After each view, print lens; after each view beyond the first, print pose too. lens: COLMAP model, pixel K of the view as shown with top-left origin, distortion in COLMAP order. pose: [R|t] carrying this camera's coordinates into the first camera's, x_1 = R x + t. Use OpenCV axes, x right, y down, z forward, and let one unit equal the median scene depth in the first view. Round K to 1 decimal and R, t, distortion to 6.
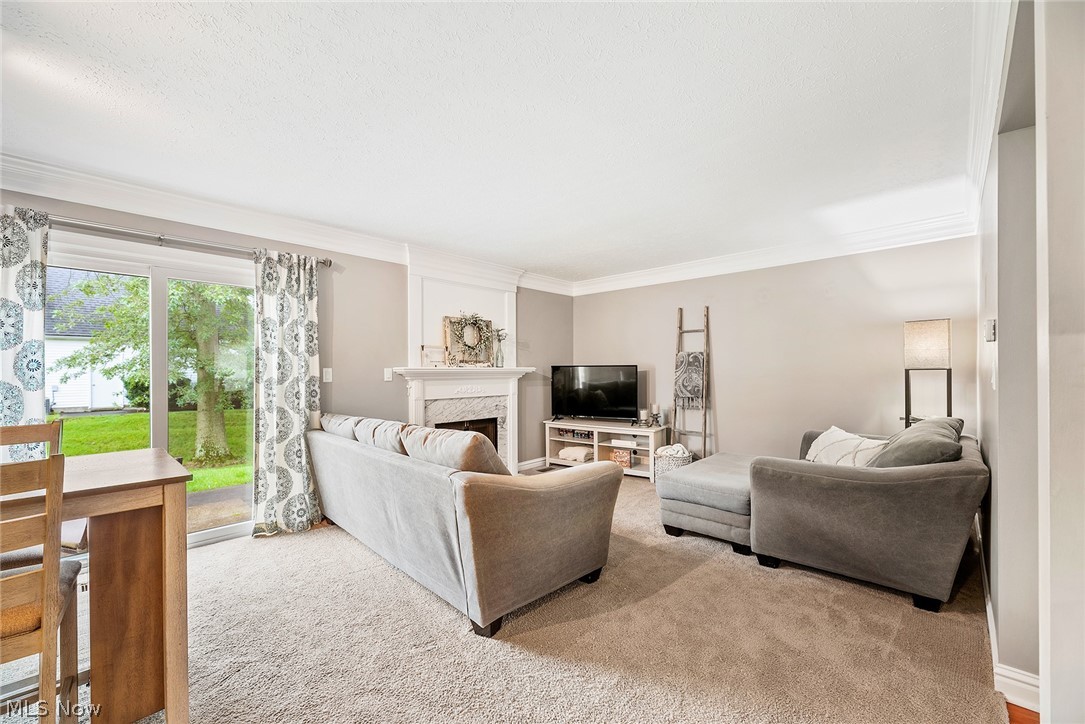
lens RADIAL K [[439.4, 0, 542.7], [0, 439.4, 371.4], [0, 0, 1]] dist [0.002157, 0.000123]
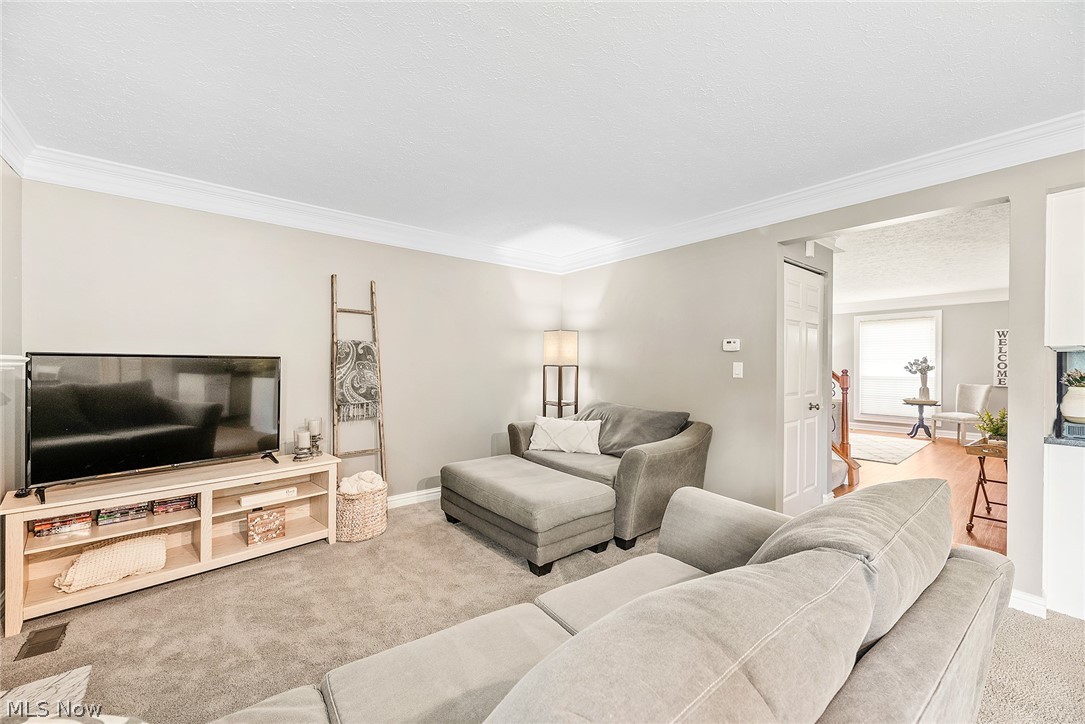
lens RADIAL K [[439.4, 0, 541.6], [0, 439.4, 363.6], [0, 0, 1]] dist [0.002157, 0.000123]
pose [[0.123869, 0.008867, 0.992259, -0.814343], [0.000098, 0.999960, -0.008948, 0.001049], [-0.992299, 0.001206, 0.123863, 1.492851]]
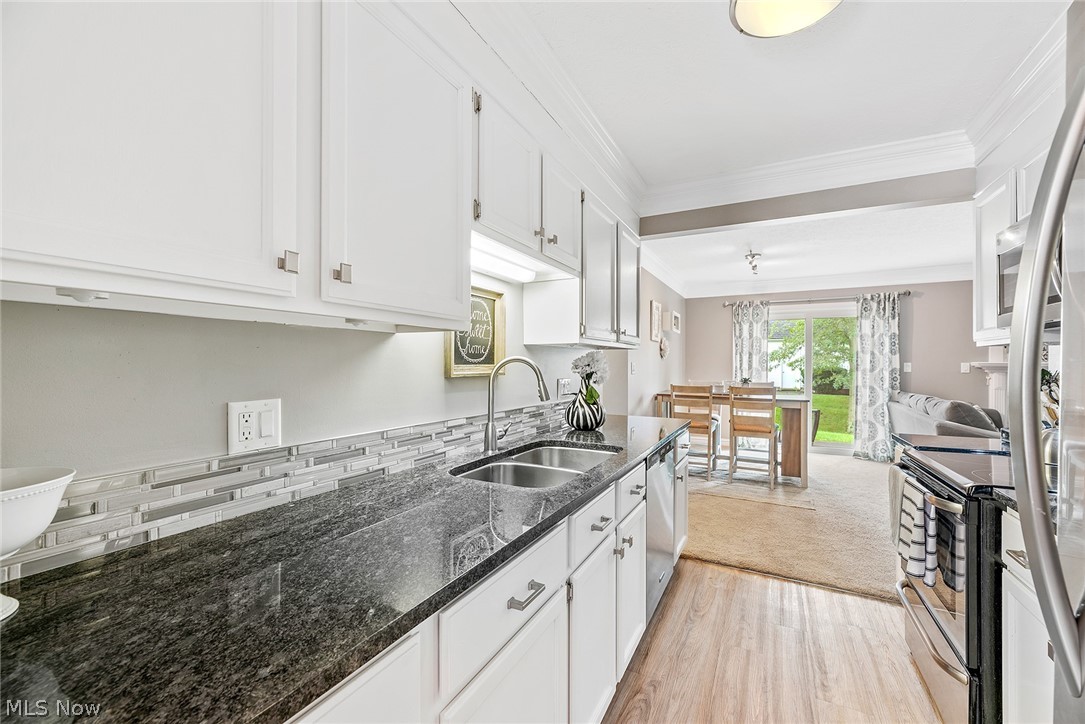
lens RADIAL K [[439.4, 0, 541.3], [0, 439.4, 366.1], [0, 0, 1]] dist [0.002157, 0.000123]
pose [[0.268109, 0.010677, -0.963330, 0.667574], [-0.005543, 0.999939, 0.009540, -0.003458], [0.963373, 0.002782, 0.268151, -0.650877]]
